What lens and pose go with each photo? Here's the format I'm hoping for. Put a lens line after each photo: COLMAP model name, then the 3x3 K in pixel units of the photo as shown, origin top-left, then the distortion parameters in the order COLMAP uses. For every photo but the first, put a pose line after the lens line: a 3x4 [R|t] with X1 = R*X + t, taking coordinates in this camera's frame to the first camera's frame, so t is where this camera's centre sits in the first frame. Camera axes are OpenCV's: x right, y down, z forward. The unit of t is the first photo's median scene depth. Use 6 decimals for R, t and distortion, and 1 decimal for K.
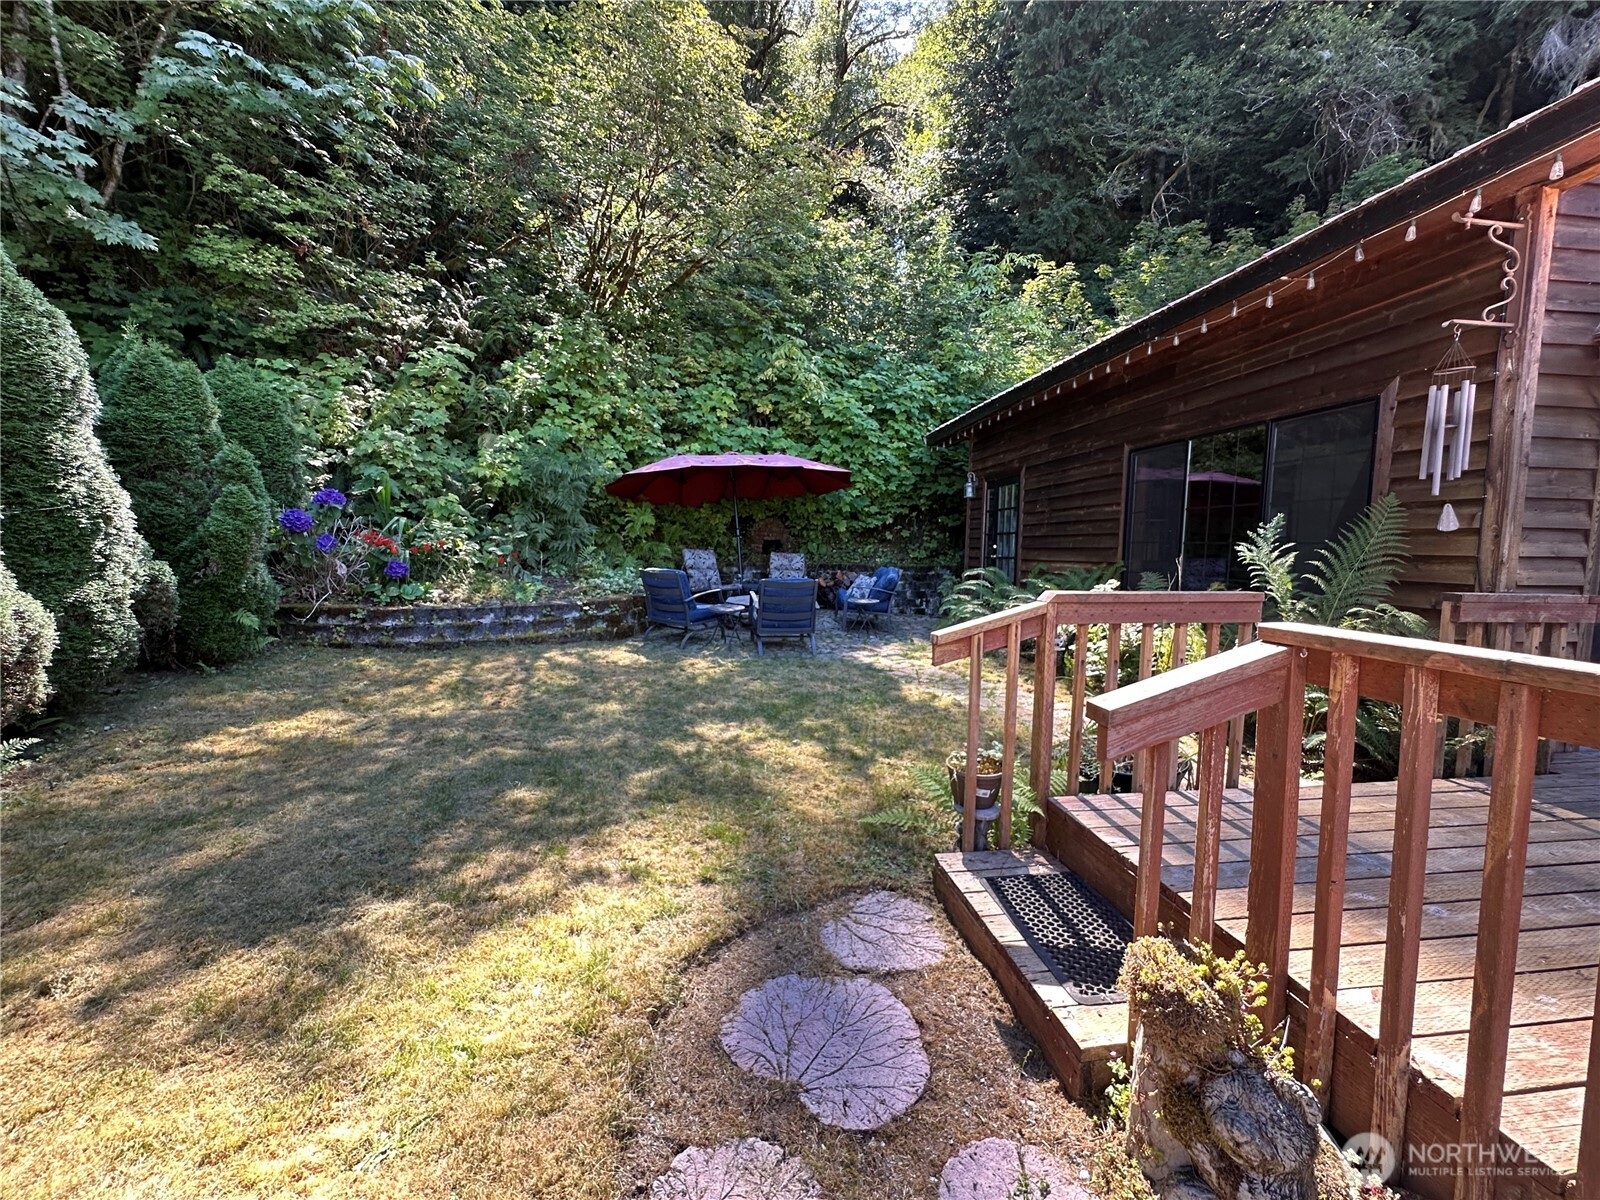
lens RADIAL K [[638.3, 0, 808.6], [0, 638.3, 595.7], [0, 0, 1]] dist [-0.005491, 0.000951]
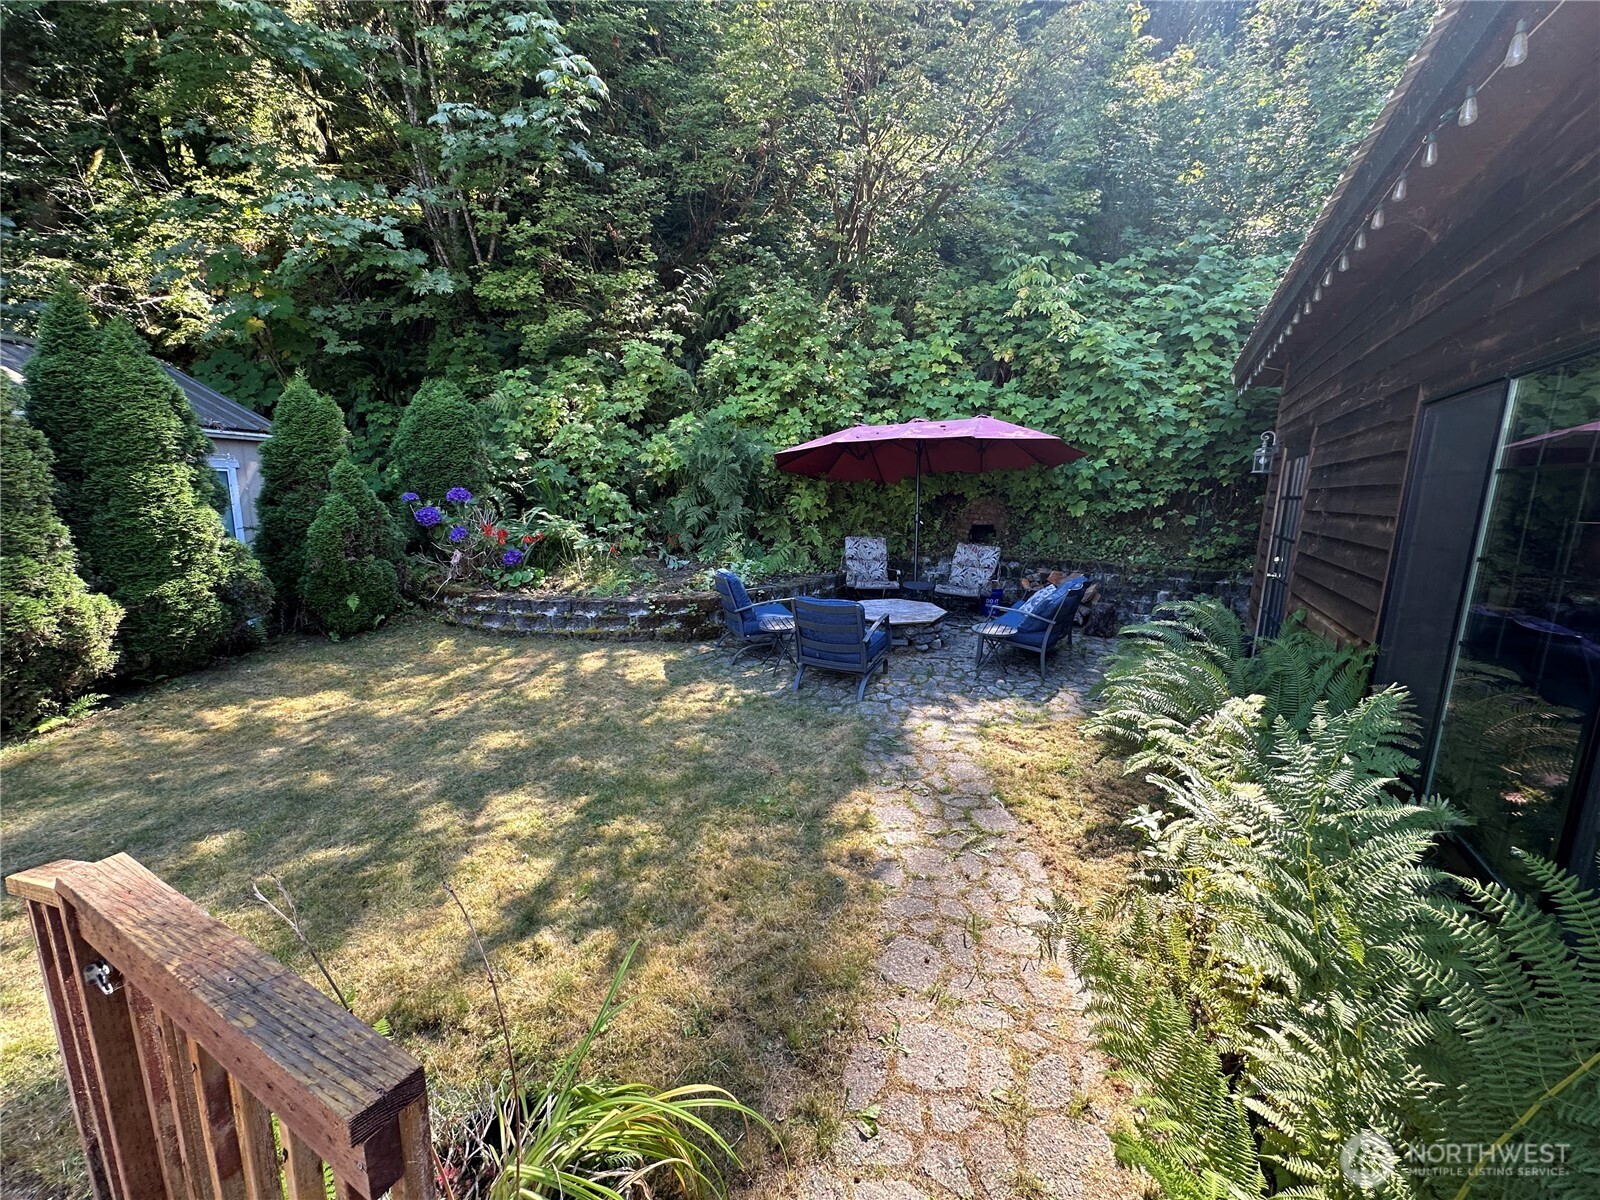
lens RADIAL K [[638.3, 0, 800.6], [0, 638.3, 604.2], [0, 0, 1]] dist [-0.005491, 0.000951]
pose [[0.810630, 0.109519, -0.575226, 0.311151], [-0.058578, 0.992593, 0.106432, -0.081556], [0.582622, -0.052581, 0.811041, 0.285626]]
